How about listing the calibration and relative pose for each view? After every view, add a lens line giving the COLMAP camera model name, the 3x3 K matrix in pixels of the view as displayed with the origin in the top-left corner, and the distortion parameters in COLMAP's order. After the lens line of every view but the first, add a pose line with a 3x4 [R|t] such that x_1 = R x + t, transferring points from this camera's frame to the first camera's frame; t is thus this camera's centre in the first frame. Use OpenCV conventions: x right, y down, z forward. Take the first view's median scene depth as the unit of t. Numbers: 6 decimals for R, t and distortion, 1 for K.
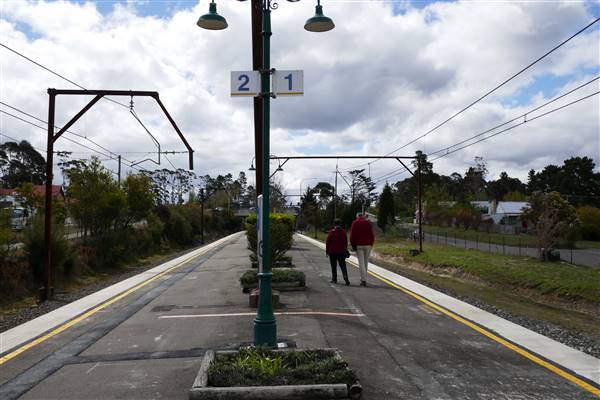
lens RADIAL K [[559.1, 0, 300.0], [0, 559.1, 200.0], [0, 0, 1]] dist [0.001859, 0.002078]
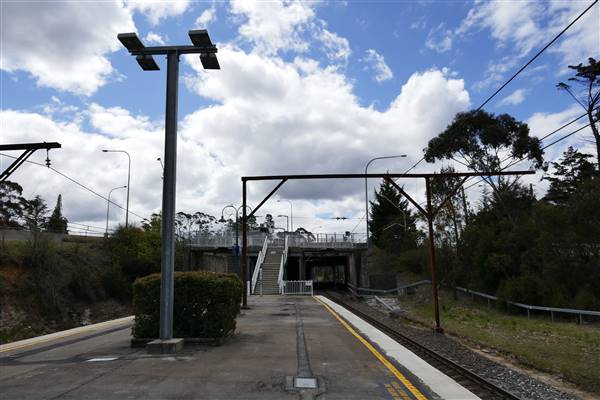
lens RADIAL K [[431.3, 0, 300.0], [0, 431.3, 200.0], [0, 0, 1]] dist [-0.005665, -0.002281]
pose [[0.997760, -0.024673, -0.062171, -0.026825], [0.016579, 0.991701, -0.127492, 0.030237], [0.064801, 0.126176, 0.989889, 0.715977]]
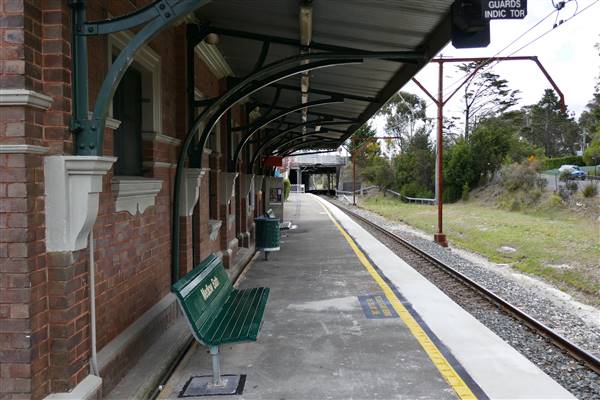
lens RADIAL K [[559.1, 0, 300.0], [0, 559.1, 200.0], [0, 0, 1]] dist [0.001859, 0.002078]
pose [[0.997994, 0.003194, -0.063235, -0.010102], [0.001526, 0.997223, 0.074454, 0.021011], [0.063297, -0.074401, 0.995218, 0.477349]]
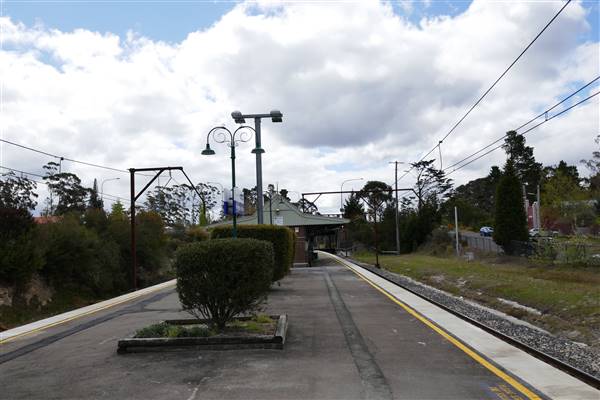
lens RADIAL K [[559.1, 0, 300.0], [0, 559.1, 200.0], [0, 0, 1]] dist [0.001859, 0.002078]
pose [[0.997441, -0.035189, -0.062242, -0.008049], [0.033161, 0.998894, -0.033321, 0.010980], [0.063346, 0.031171, 0.997505, 0.270801]]
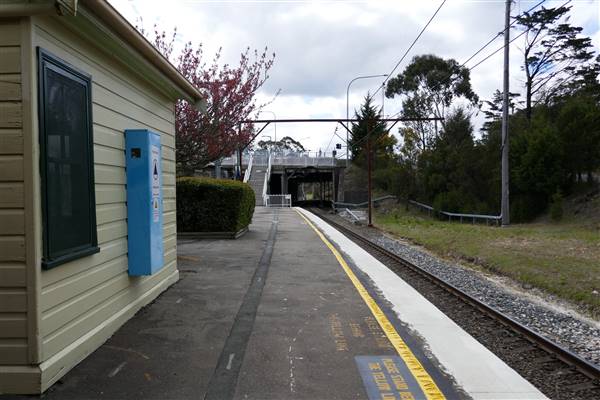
lens RADIAL K [[559.1, 0, 300.0], [0, 559.1, 200.0], [0, 0, 1]] dist [0.001859, 0.002078]
pose [[0.999049, -0.007469, -0.042955, -0.016488], [0.009916, 0.998323, 0.057039, 0.027163], [0.042457, -0.057411, 0.997447, 0.611053]]
